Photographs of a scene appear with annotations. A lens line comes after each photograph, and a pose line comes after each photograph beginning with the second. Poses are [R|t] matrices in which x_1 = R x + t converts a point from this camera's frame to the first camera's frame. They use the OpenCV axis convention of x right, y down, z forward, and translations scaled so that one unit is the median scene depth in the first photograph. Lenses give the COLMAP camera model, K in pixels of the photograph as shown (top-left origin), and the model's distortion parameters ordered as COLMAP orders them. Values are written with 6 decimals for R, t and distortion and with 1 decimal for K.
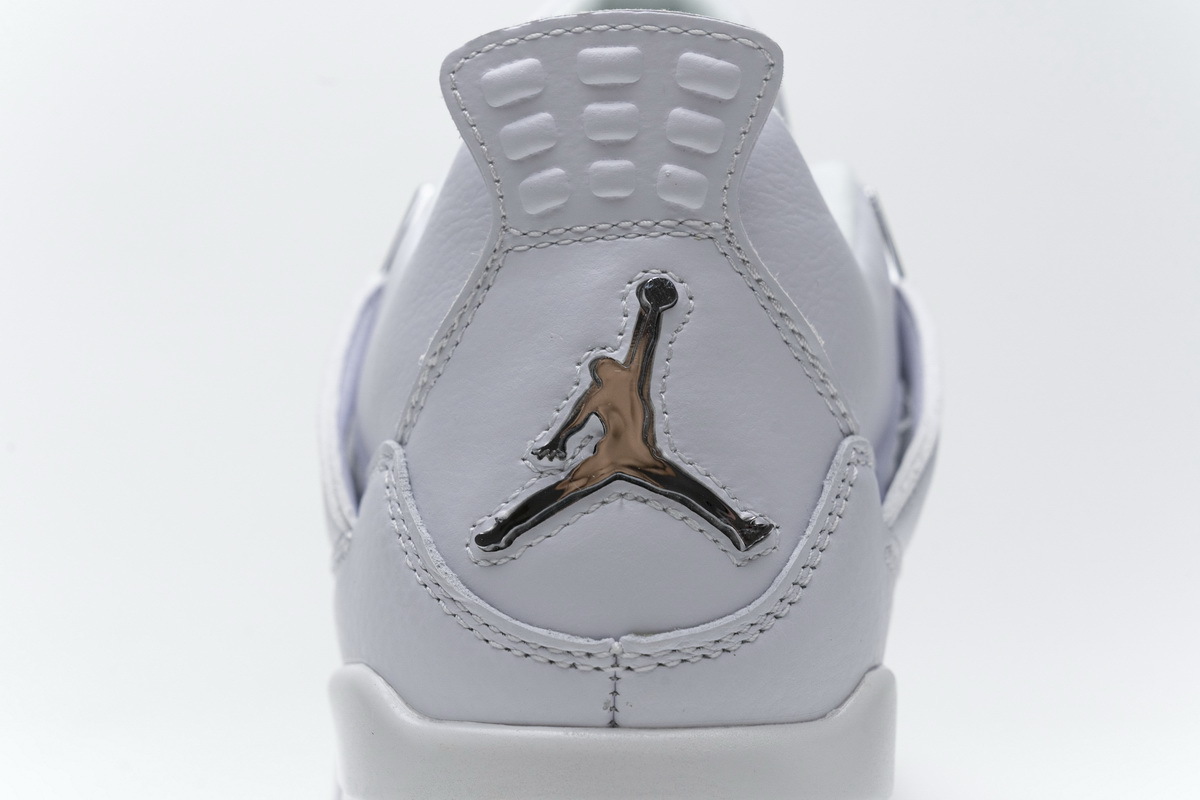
lens RADIAL K [[2385.2, 0, 597.3], [0, 2385.2, 323.9], [0, 0, 1]] dist [0.010433, -0.169131]
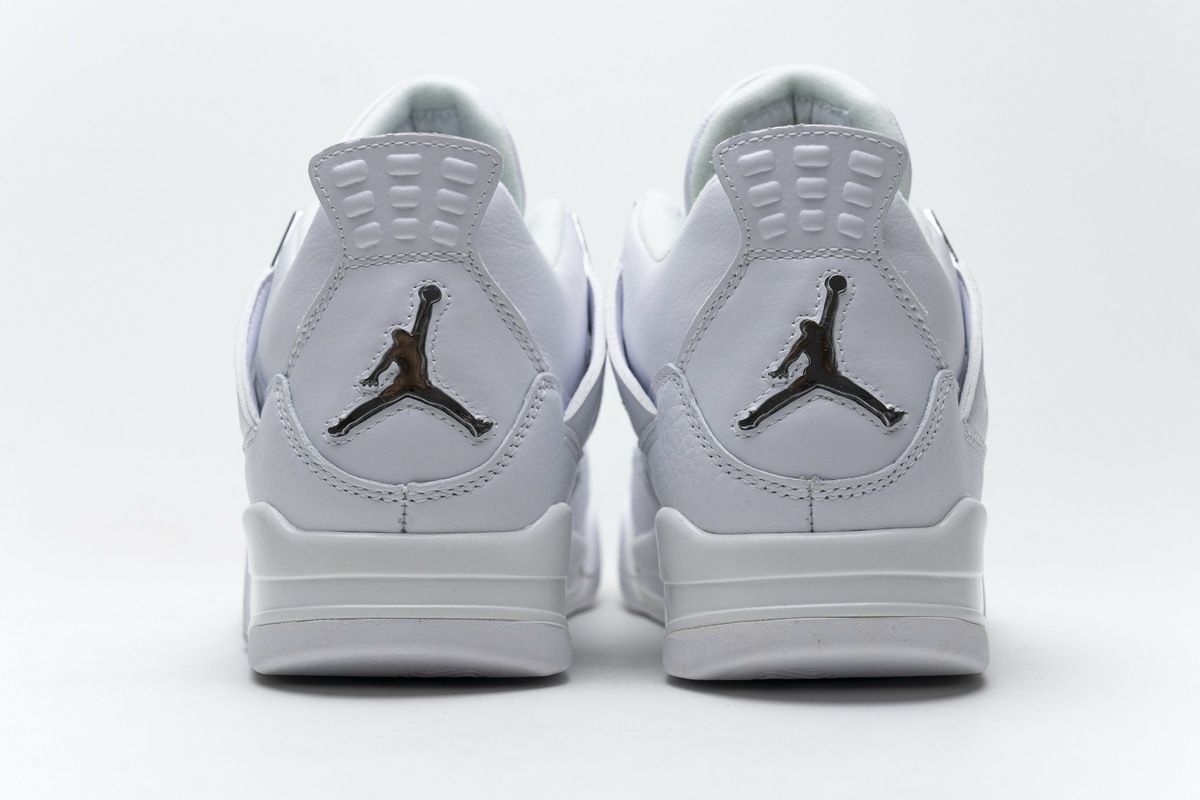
lens RADIAL K [[2385.2, 0, 597.3], [0, 2385.2, 323.9], [0, 0, 1]] dist [0.010433, -0.169131]
pose [[0.998652, 0.003187, 0.051804, 0.057266], [-0.005290, 0.999165, 0.040516, -0.062765], [-0.051632, -0.040735, 0.997835, -0.789622]]
